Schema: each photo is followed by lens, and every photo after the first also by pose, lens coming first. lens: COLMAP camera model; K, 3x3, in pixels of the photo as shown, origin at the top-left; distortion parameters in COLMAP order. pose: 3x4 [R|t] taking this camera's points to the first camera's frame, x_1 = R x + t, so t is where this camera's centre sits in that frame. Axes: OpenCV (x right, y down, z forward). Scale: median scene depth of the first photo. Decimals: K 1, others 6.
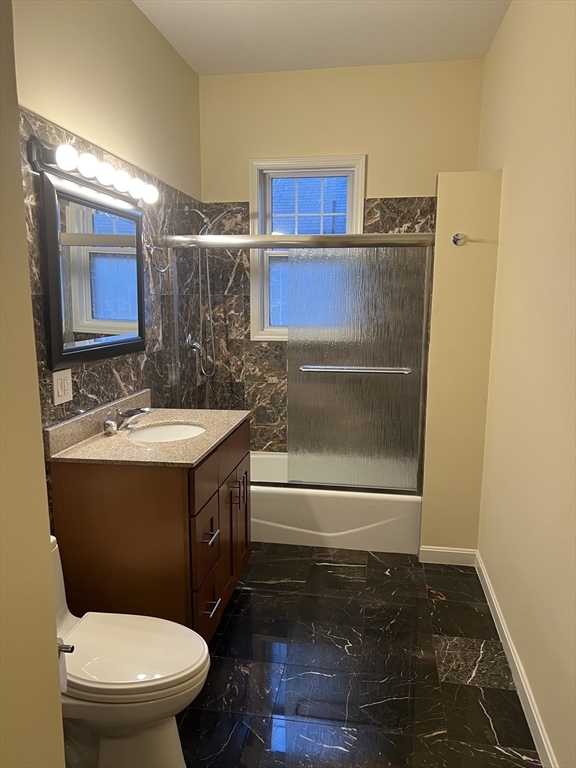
lens RADIAL K [[579.8, 0, 288.0], [0, 579.8, 384.0], [0, 0, 1]] dist [0.050924, -0.006006]
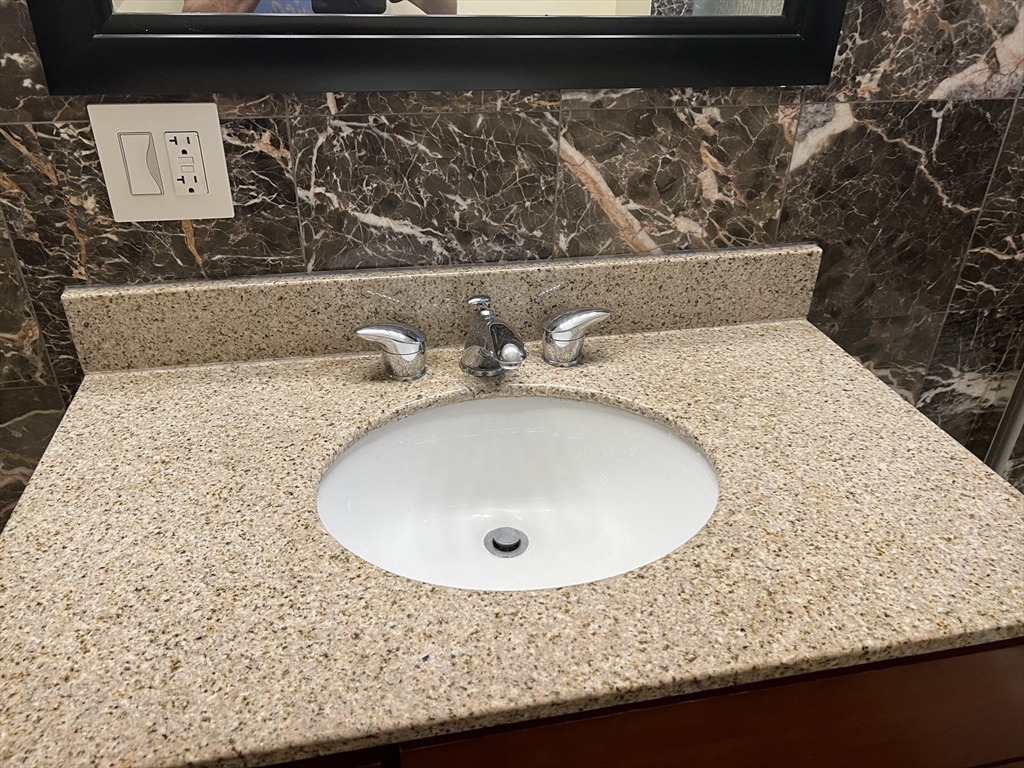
lens RADIAL K [[773.1, 0, 512.0], [0, 773.1, 384.0], [0, 0, 1]] dist [0.050924, -0.006006]
pose [[0.374149, 0.452643, -0.809399, 0.019477], [-0.158944, 0.891176, 0.424902, -0.069369], [0.913646, -0.030328, 0.405378, 0.805545]]
